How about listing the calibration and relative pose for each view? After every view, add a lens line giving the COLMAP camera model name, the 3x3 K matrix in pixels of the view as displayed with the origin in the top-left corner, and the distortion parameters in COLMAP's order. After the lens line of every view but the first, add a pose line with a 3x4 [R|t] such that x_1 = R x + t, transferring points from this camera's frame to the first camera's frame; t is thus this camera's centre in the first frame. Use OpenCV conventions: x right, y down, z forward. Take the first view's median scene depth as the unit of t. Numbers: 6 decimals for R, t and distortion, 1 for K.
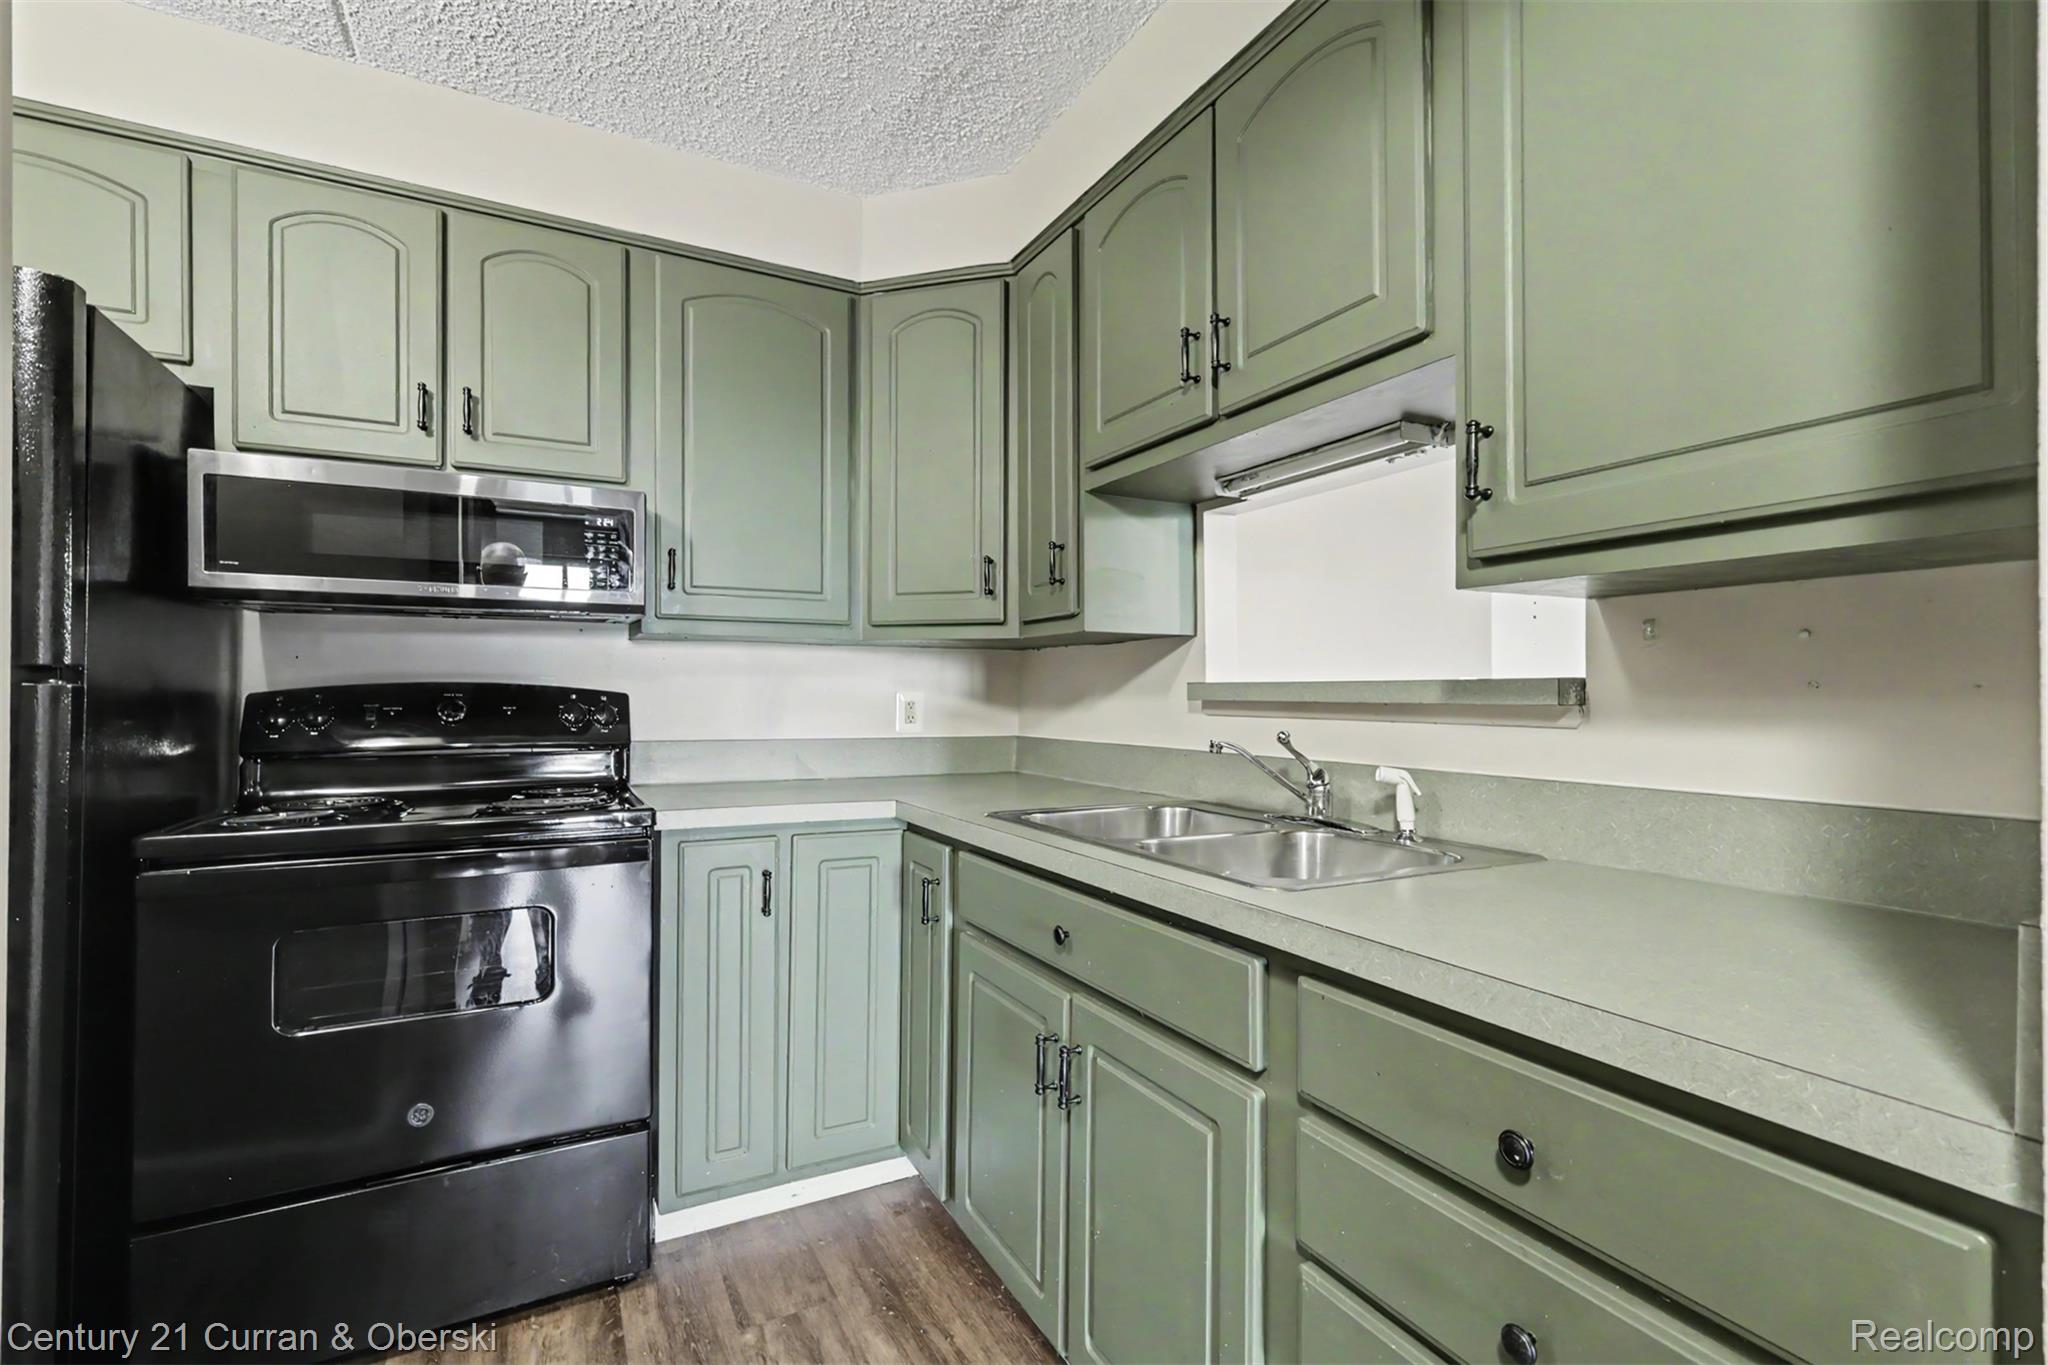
lens RADIAL K [[909.8, 0, 1034.4], [0, 909.8, 689.4], [0, 0, 1]] dist [0.002325, -0.000302]
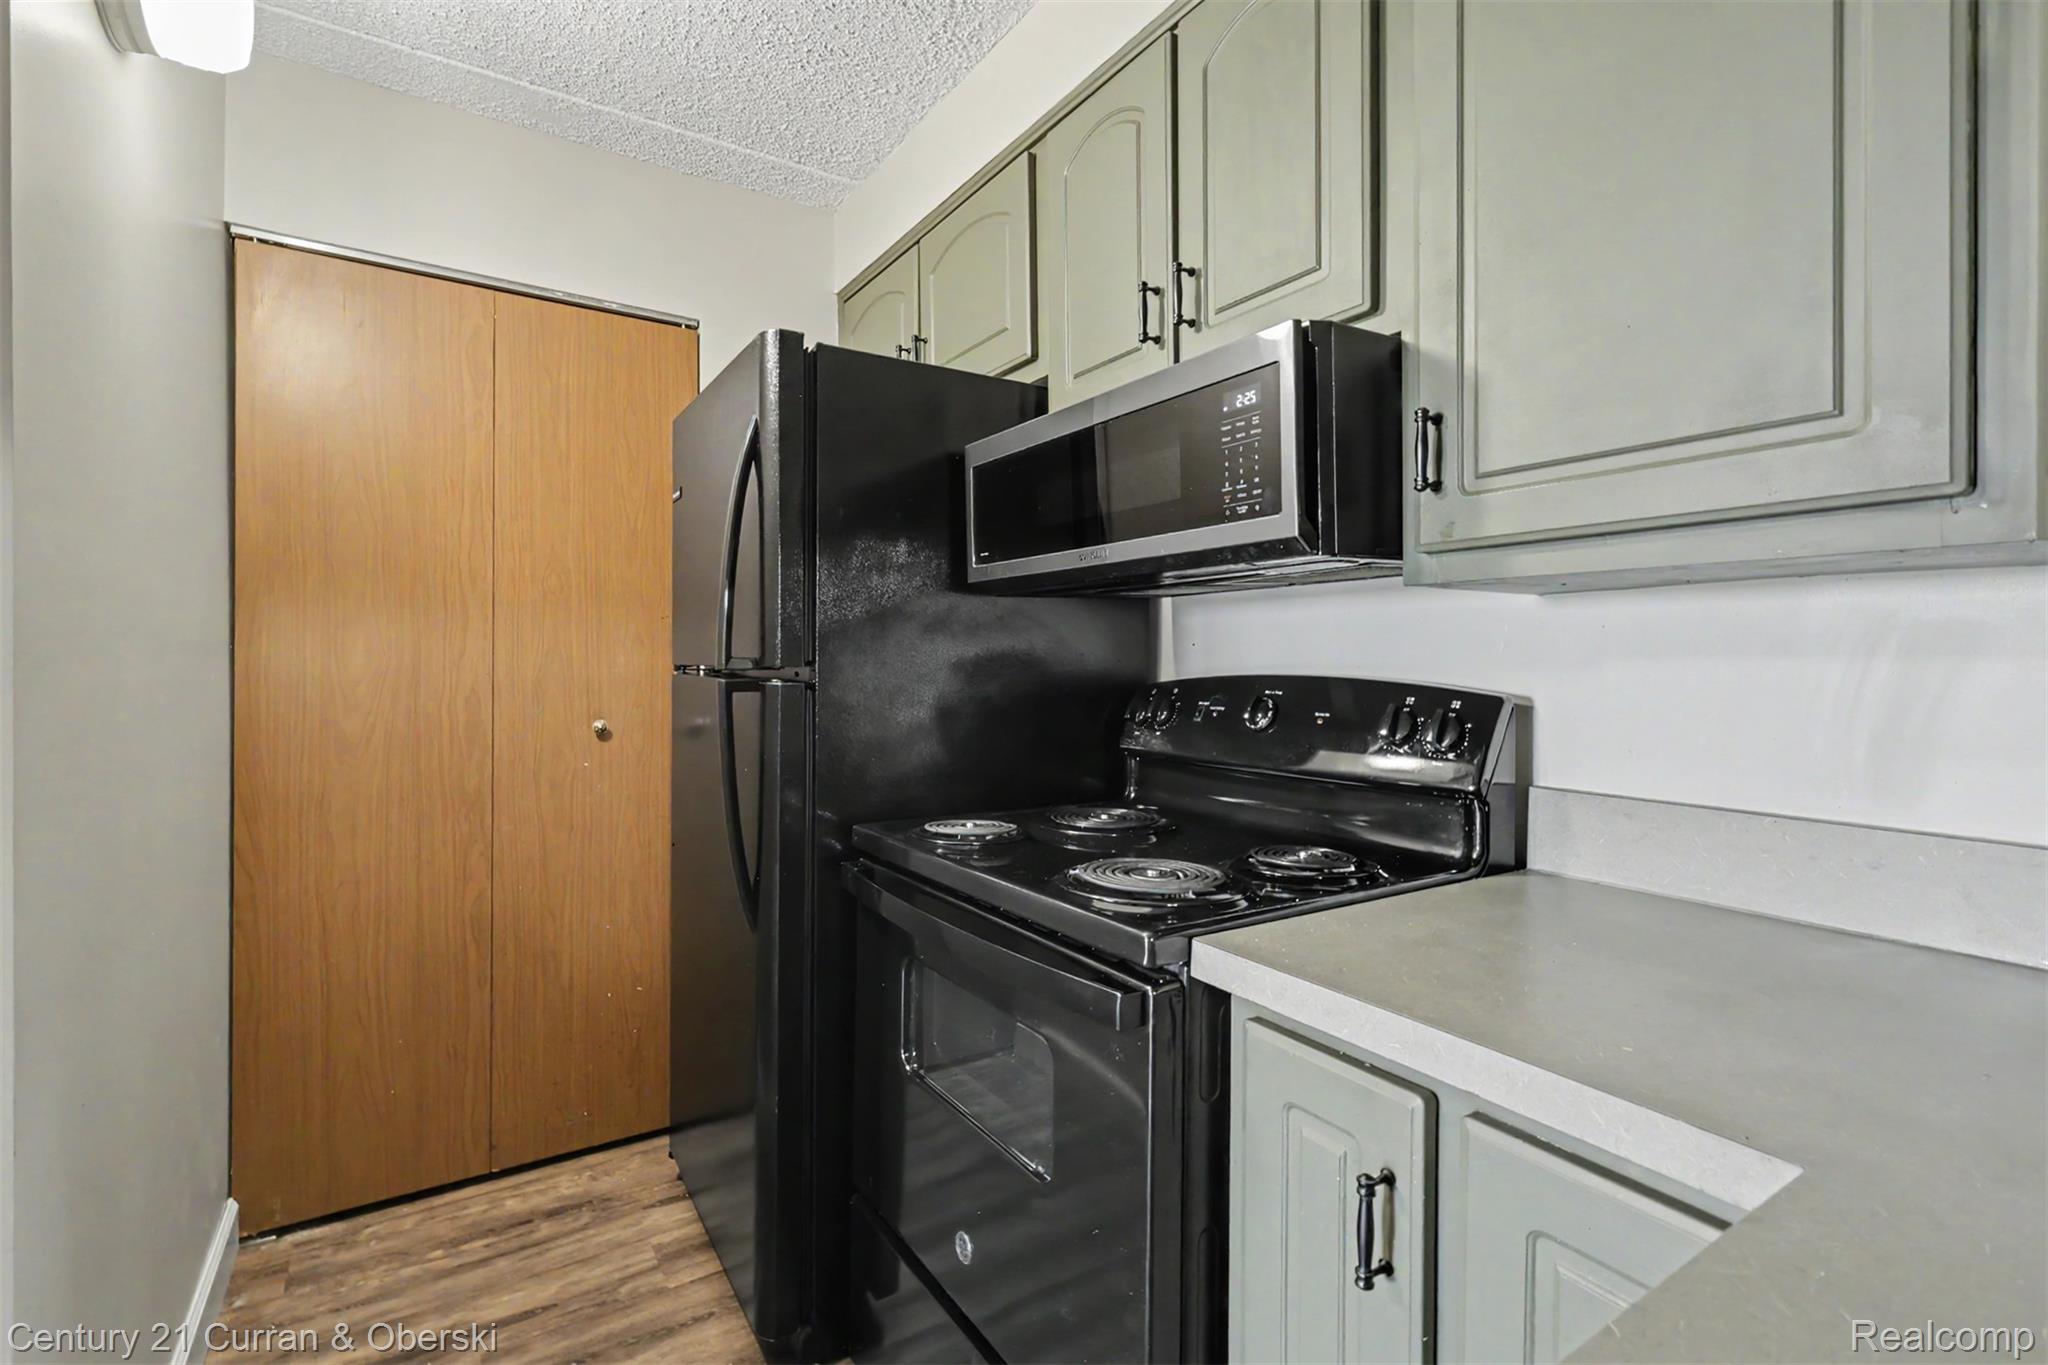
lens RADIAL K [[943.2, 0, 1037.6], [0, 943.2, 667.2], [0, 0, 1]] dist [0.006854, -0.000864]
pose [[0.088159, 0.006660, -0.996084, 0.100664], [0.007741, 0.999943, 0.007371, -0.022705], [0.996076, -0.008361, 0.088102, 0.818798]]
